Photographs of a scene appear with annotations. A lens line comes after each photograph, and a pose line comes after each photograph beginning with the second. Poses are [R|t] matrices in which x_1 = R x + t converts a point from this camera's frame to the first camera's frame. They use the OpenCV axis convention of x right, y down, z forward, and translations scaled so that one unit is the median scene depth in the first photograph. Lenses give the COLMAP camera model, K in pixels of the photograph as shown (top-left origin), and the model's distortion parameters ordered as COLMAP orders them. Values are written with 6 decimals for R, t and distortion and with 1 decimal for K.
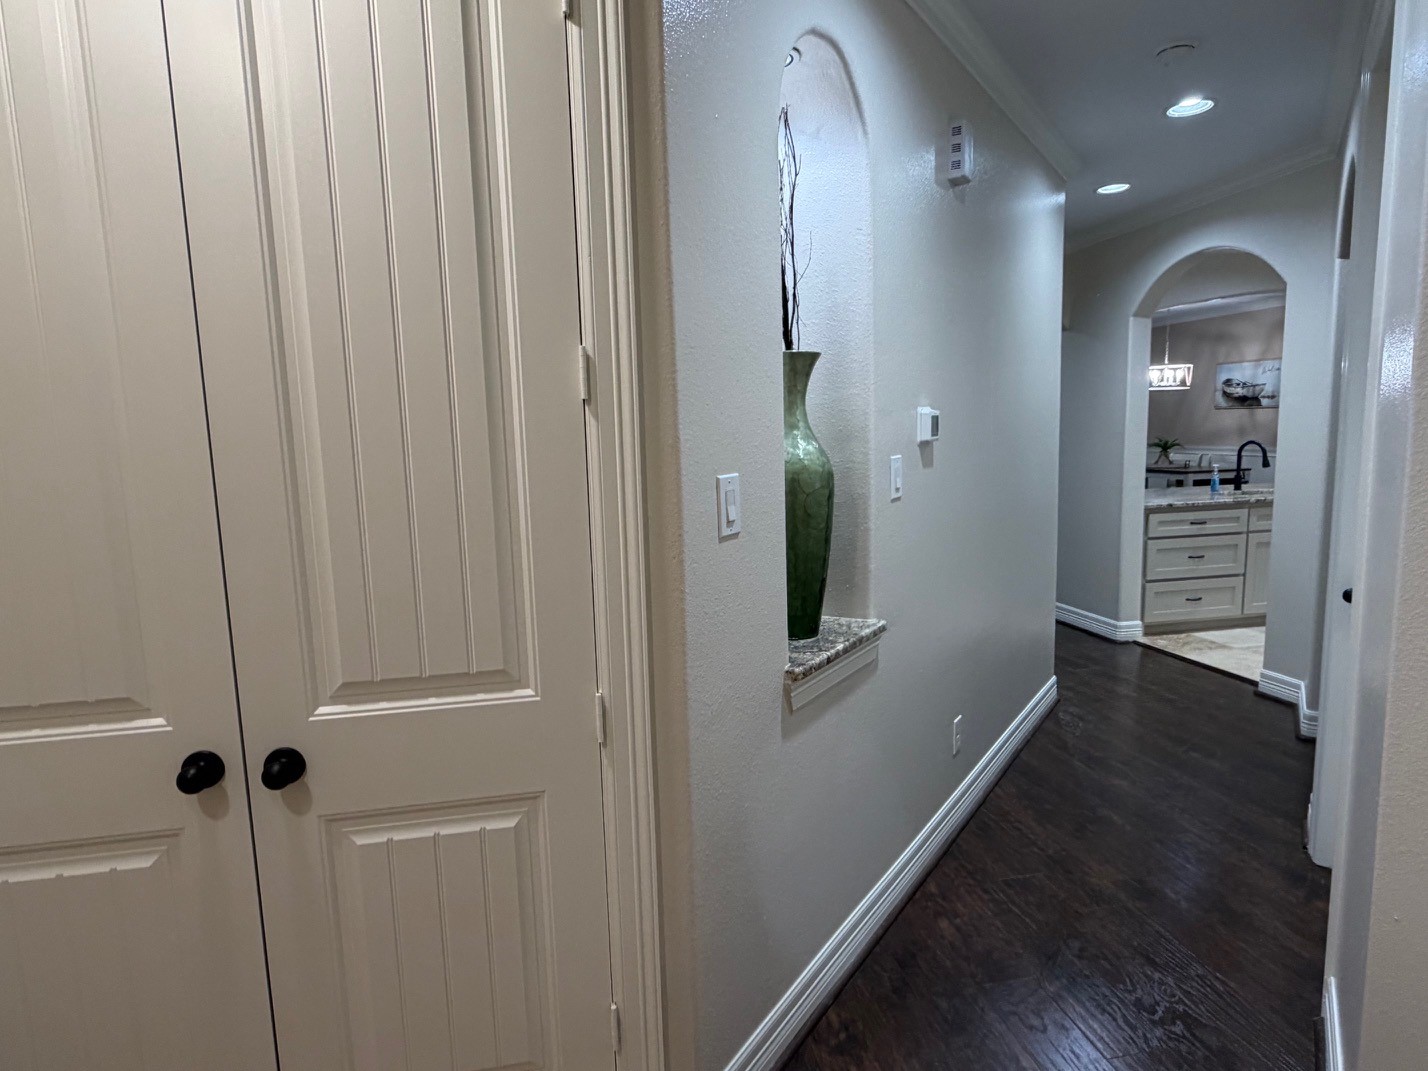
lens RADIAL K [[815.4, 0, 699.6], [0, 815.4, 543.6], [0, 0, 1]] dist [0.000274, 0.001317]
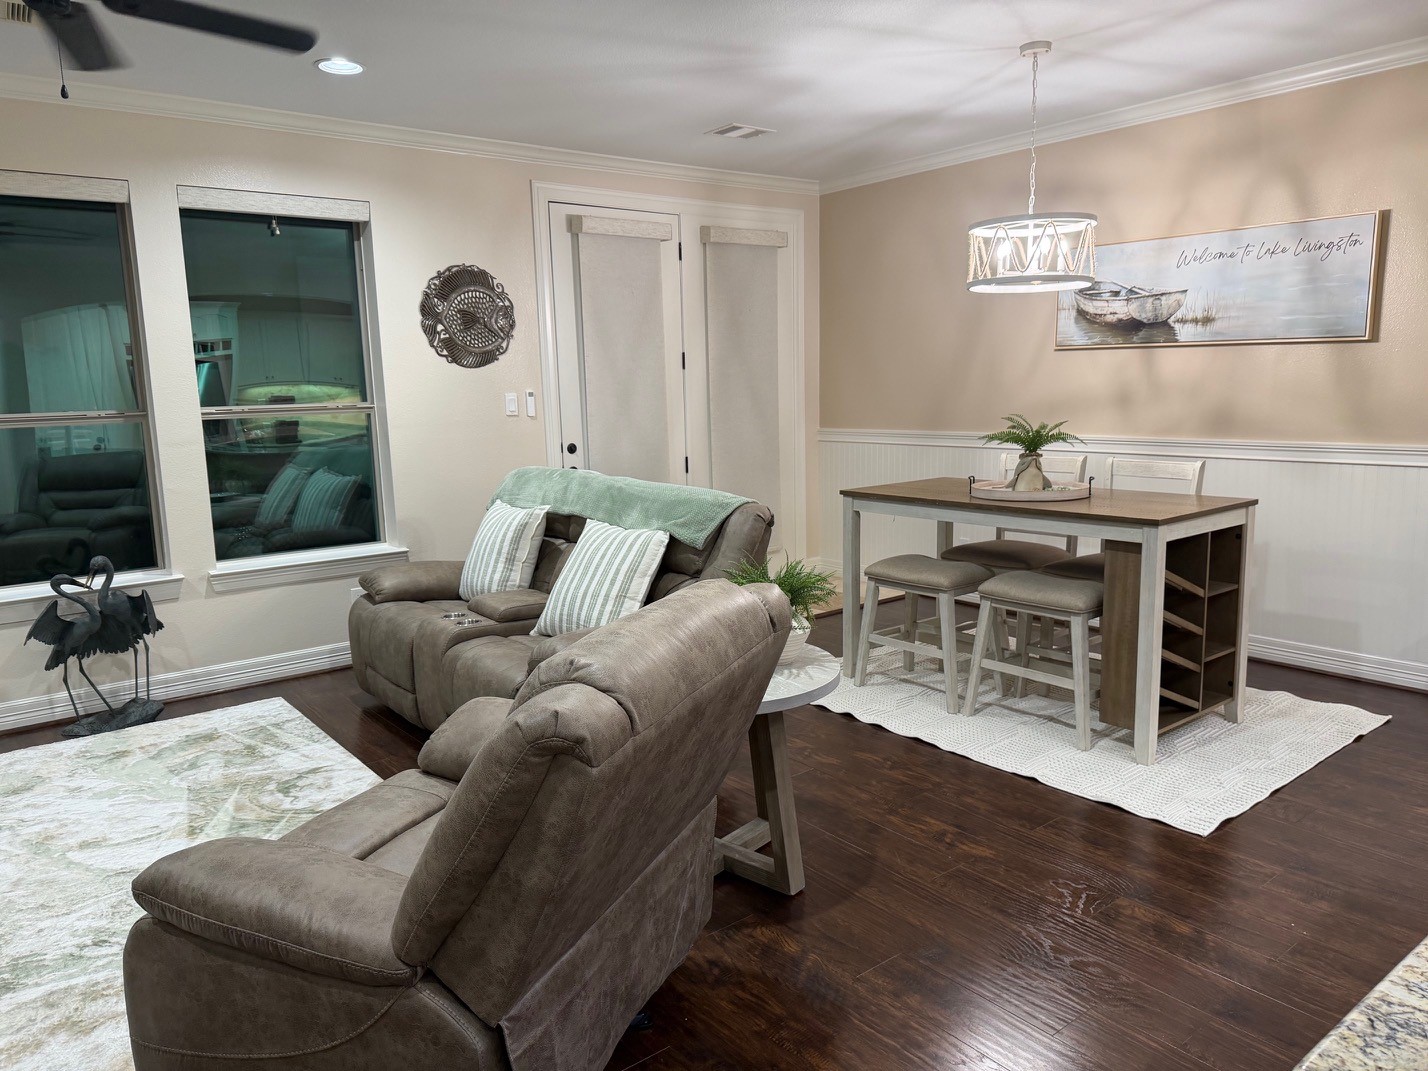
lens RADIAL K [[998.3, 0, 706.7], [0, 998.3, 542.4], [0, 0, 1]] dist [0.051643, -0.061877]
pose [[0.890092, -0.066913, 0.450843, 0.216386], [0.063197, 0.997729, 0.023311, -0.090984], [-0.451379, 0.007743, 0.892299, 0.638385]]
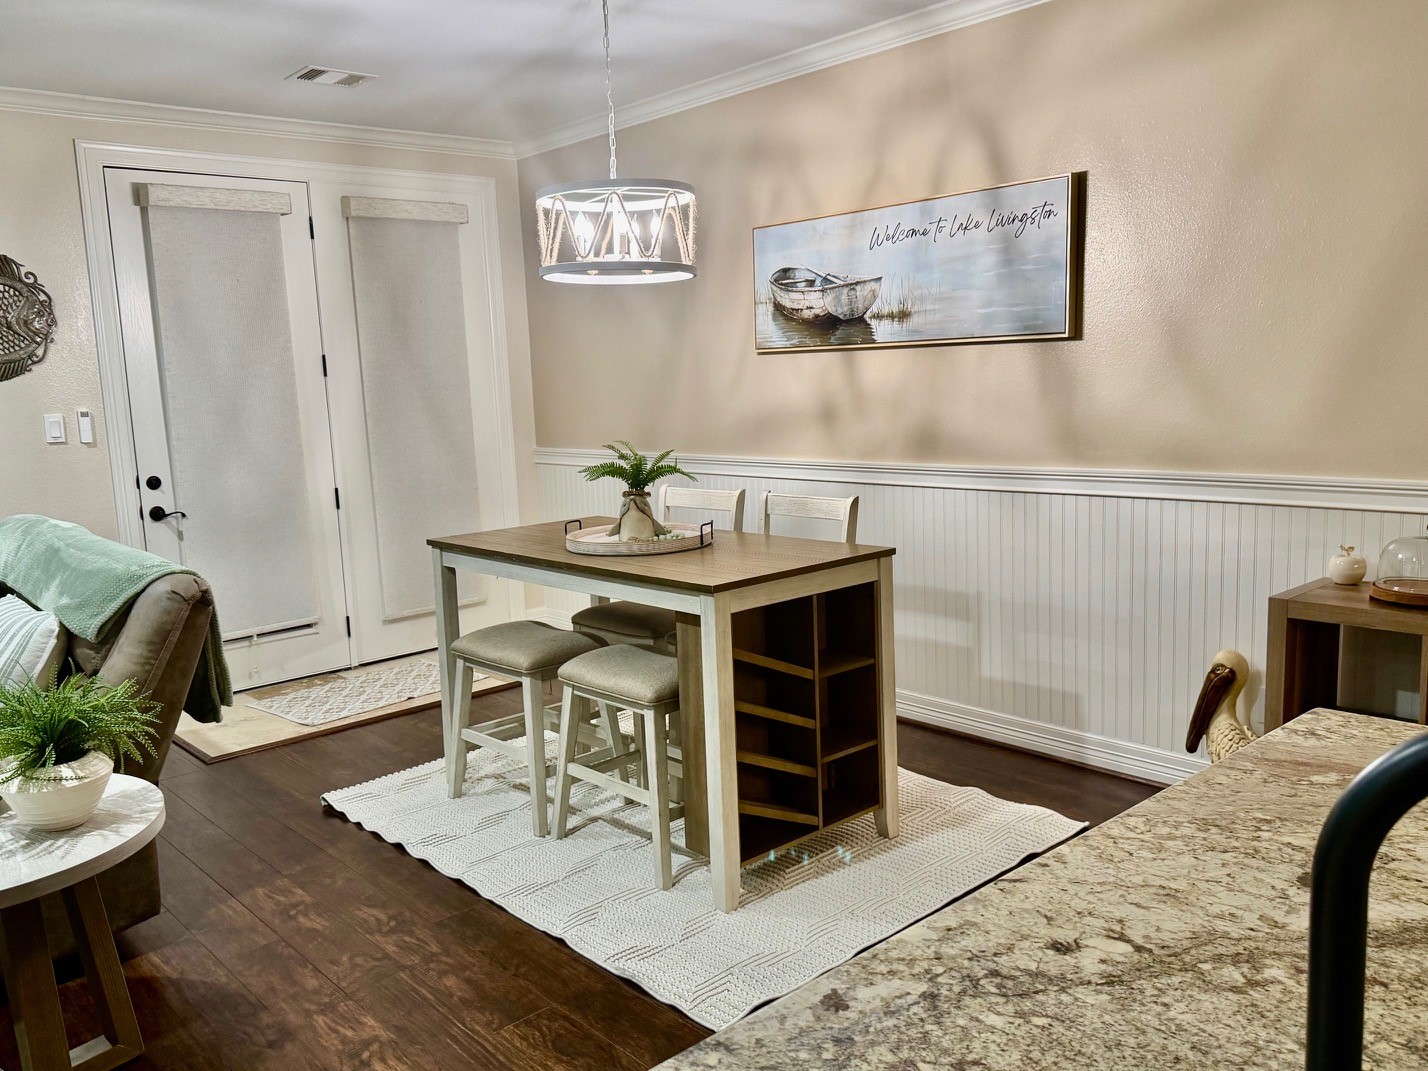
lens RADIAL K [[1139.5, 0, 690.2], [0, 1139.5, 541.9], [0, 0, 1]] dist [0.097131, -0.108697]
pose [[0.864678, -0.077860, 0.496256, 0.373969], [0.084400, 0.996389, 0.009269, -0.095928], [-0.495186, 0.033869, 0.868126, 0.621954]]
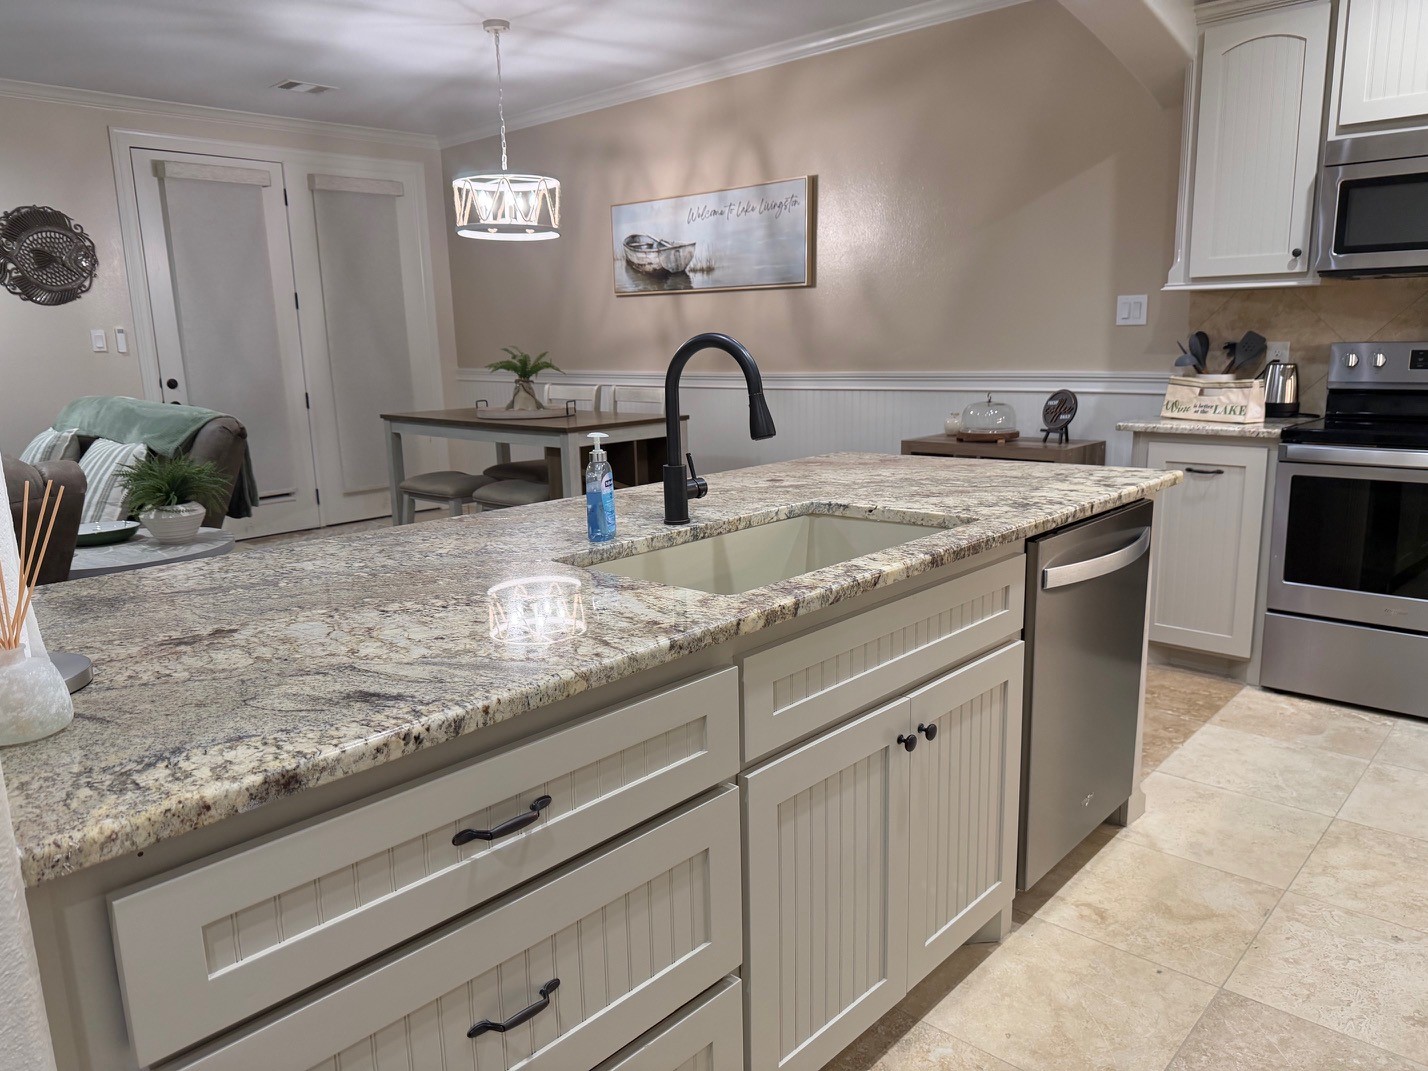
lens RADIAL K [[998.3, 0, 707.9], [0, 998.3, 550.5], [0, 0, 1]] dist [0.051643, -0.061877]
pose [[0.808818, -0.111979, 0.577299, 0.318446], [0.081870, 0.993584, 0.078022, -0.054202], [-0.582332, -0.015842, 0.812797, 0.485241]]
